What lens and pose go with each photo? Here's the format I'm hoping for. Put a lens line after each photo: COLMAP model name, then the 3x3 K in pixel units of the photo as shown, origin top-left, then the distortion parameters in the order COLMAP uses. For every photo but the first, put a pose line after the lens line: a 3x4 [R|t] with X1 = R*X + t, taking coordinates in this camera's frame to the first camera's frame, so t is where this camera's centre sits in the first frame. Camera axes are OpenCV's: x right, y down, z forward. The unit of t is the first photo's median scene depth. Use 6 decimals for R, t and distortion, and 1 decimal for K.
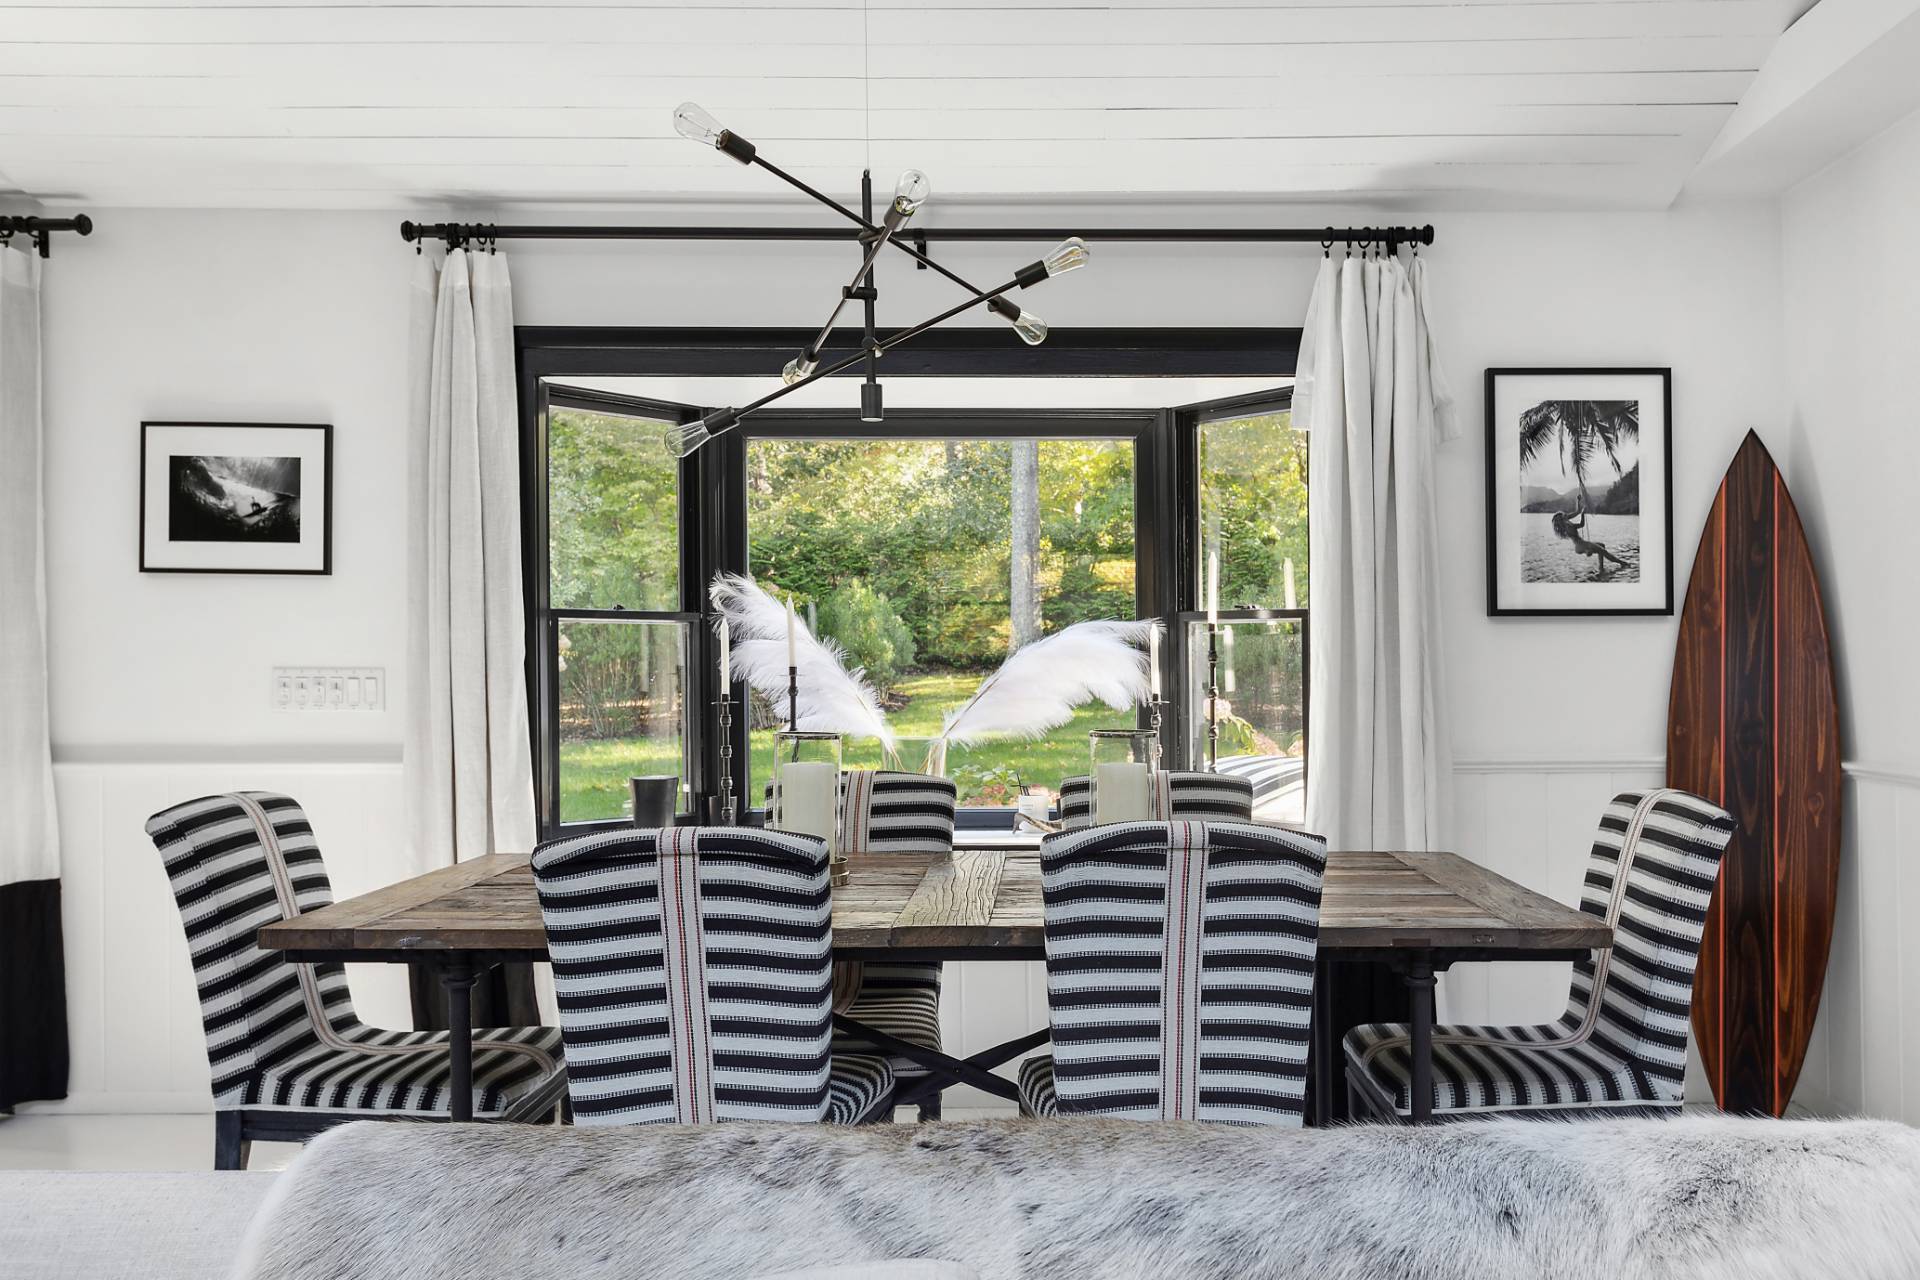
lens RADIAL K [[1722.3, 0, 981.2], [0, 1722.3, 667.8], [0, 0, 1]] dist [0.006206, -0.015736]
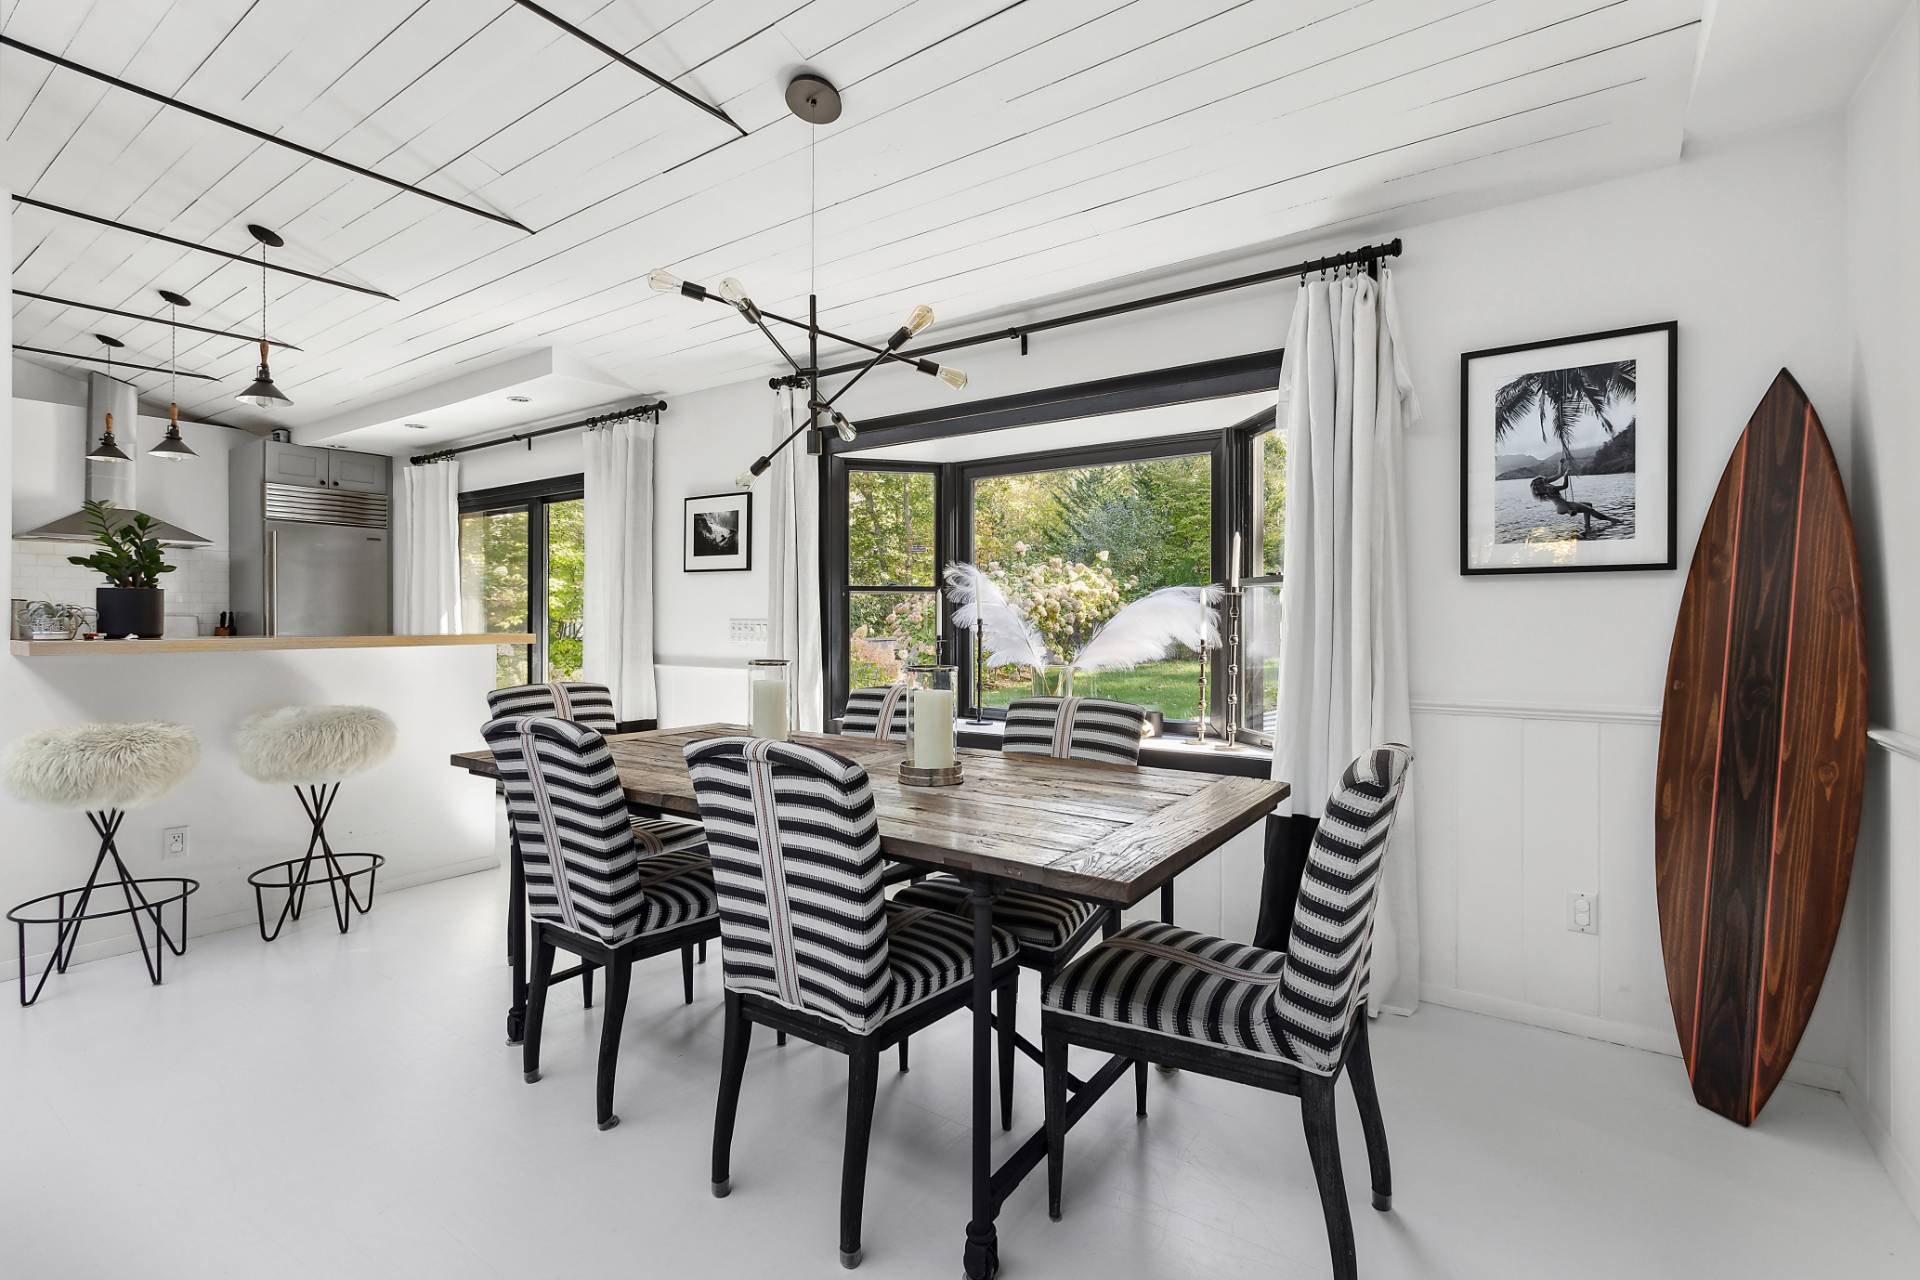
lens RADIAL K [[877.7, 0, 912.1], [0, 877.7, 634.6], [0, 0, 1]] dist [-0.000305, 0.000385]
pose [[0.798742, 0.013027, -0.601532, 0.354216], [-0.003612, 0.999851, 0.016858, 0.000289], [0.601663, -0.011292, 0.798671, 0.326893]]
